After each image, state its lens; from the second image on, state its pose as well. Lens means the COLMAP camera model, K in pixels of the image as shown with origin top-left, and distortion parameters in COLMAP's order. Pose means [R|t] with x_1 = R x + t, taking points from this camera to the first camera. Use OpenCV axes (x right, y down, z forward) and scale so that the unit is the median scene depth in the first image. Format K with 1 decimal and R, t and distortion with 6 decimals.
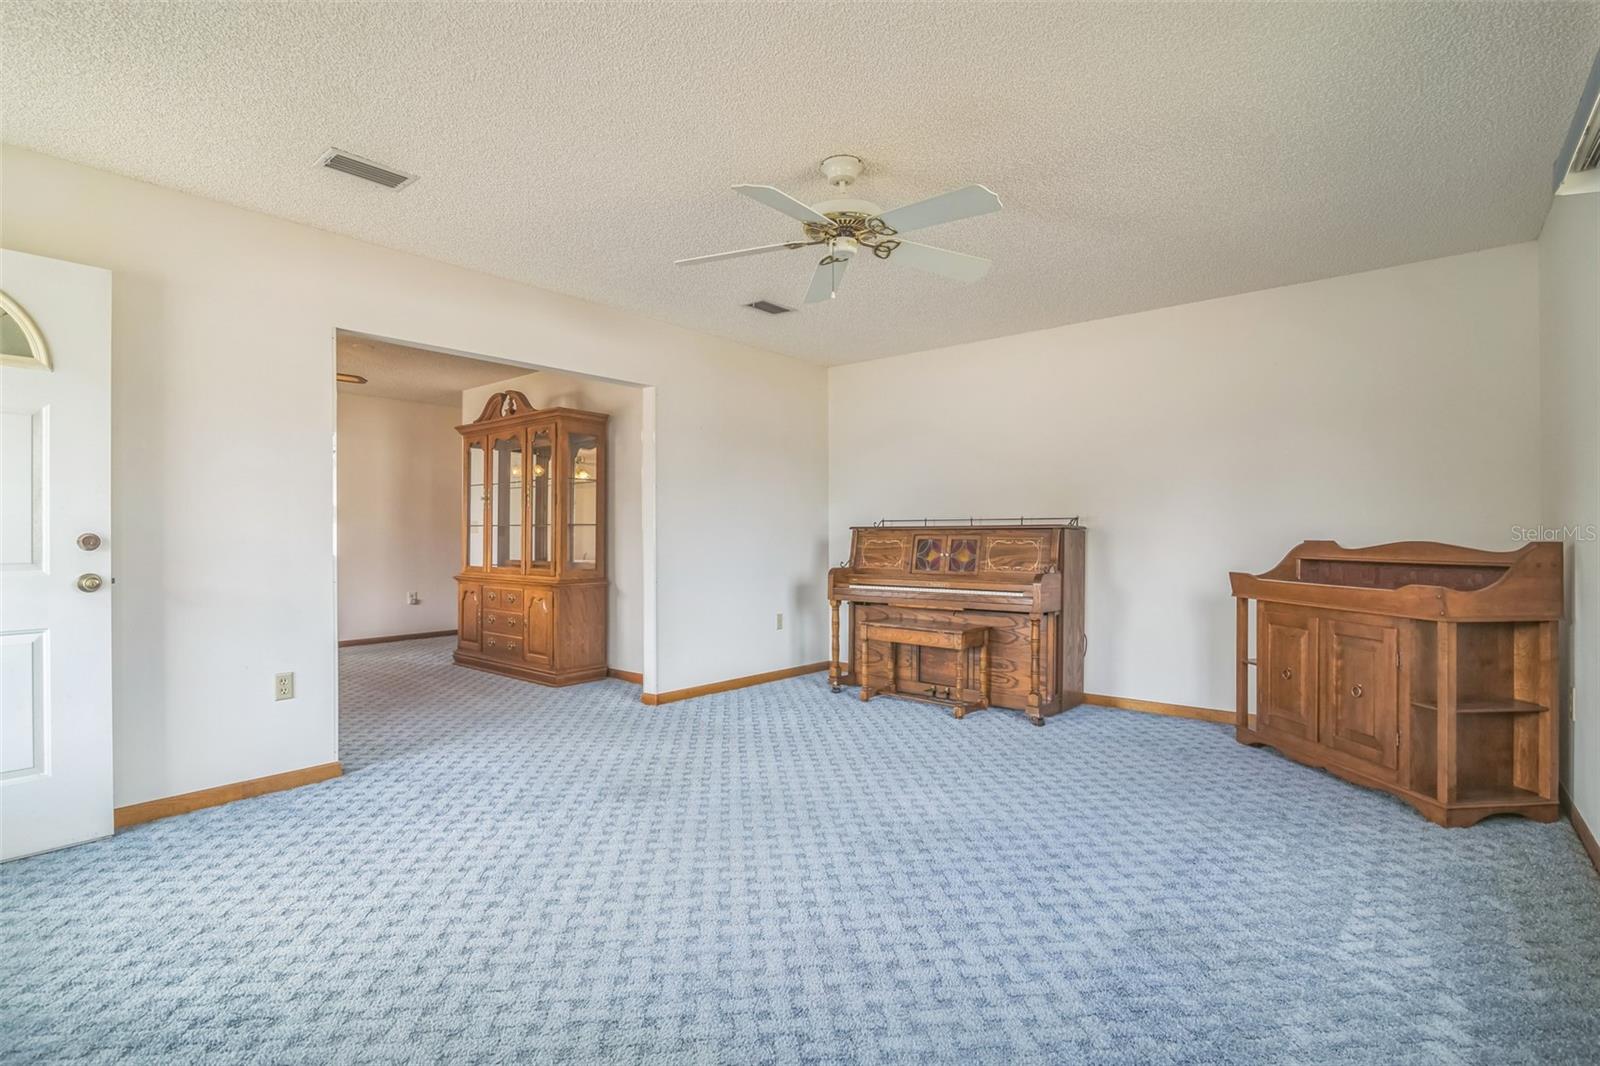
lens RADIAL K [[745.2, 0, 789.0], [0, 745.2, 535.1], [0, 0, 1]] dist [0.008025, 0.000170]
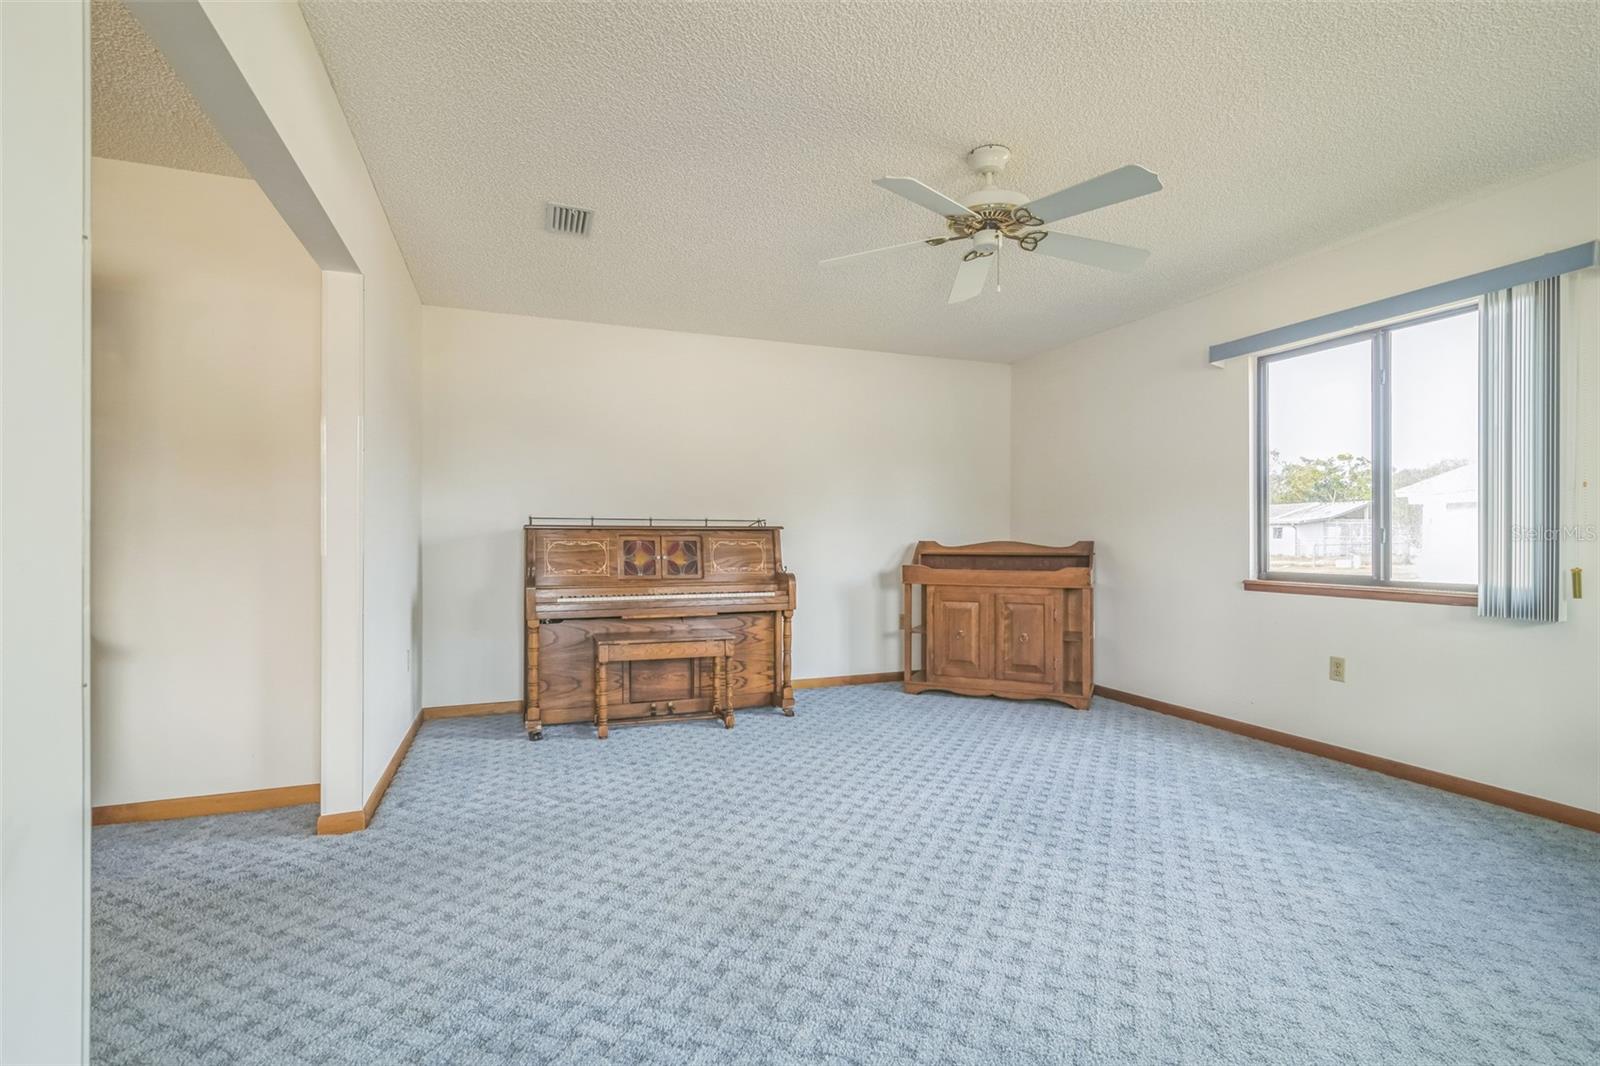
lens RADIAL K [[745.2, 0, 792.5], [0, 745.2, 537.4], [0, 0, 1]] dist [0.008025, 0.000170]
pose [[0.488482, 0.002102, 0.872572, -0.646483], [-0.004045, 0.999992, -0.000144, 0.001774], [-0.872565, -0.003459, 0.488486, 0.528244]]
